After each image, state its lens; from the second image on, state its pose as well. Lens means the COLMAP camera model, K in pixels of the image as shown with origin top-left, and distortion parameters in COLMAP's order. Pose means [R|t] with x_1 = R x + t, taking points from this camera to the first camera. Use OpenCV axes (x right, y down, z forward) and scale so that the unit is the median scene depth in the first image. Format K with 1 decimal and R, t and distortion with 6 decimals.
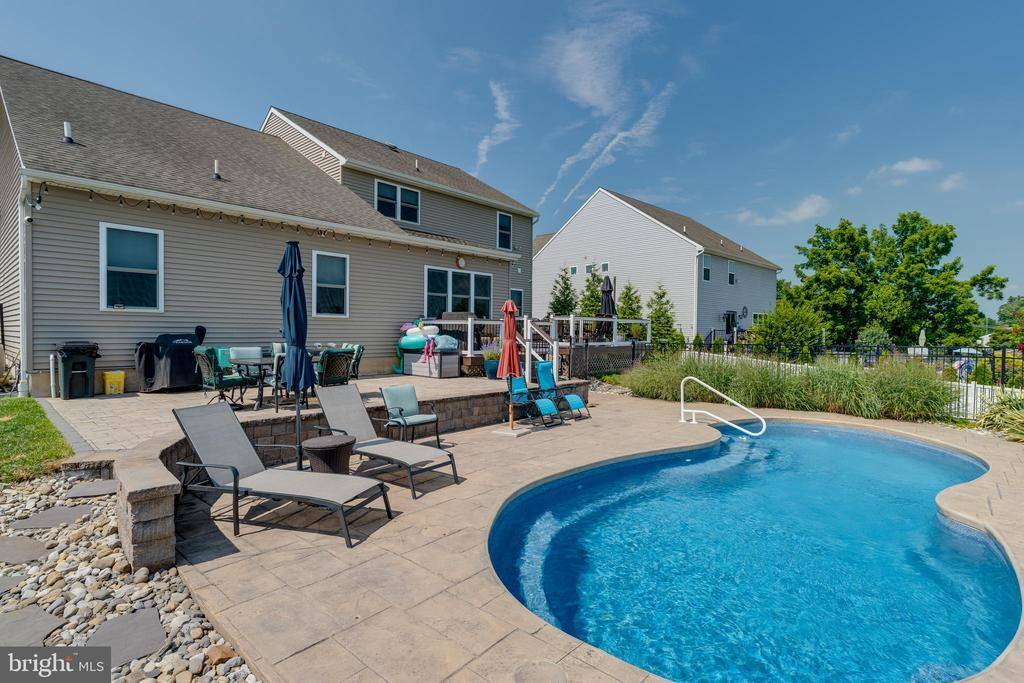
lens RADIAL K [[493.4, 0, 509.7], [0, 493.4, 357.6], [0, 0, 1]] dist [0.002698, 0.000806]
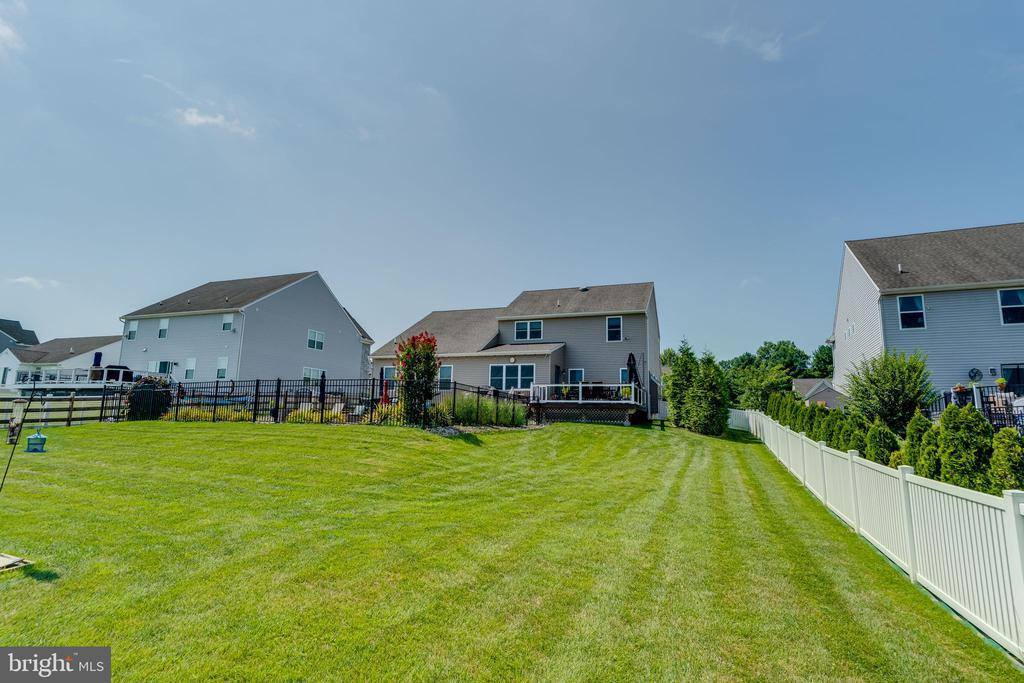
lens RADIAL K [[493.4, 0, 517.8], [0, 493.4, 341.7], [0, 0, 1]] dist [0.002698, 0.000806]
pose [[0.393070, -0.147996, -0.907520, 1.607666], [-0.065672, 0.979923, -0.188248, 0.089903], [0.917160, 0.133593, 0.375459, 0.304019]]
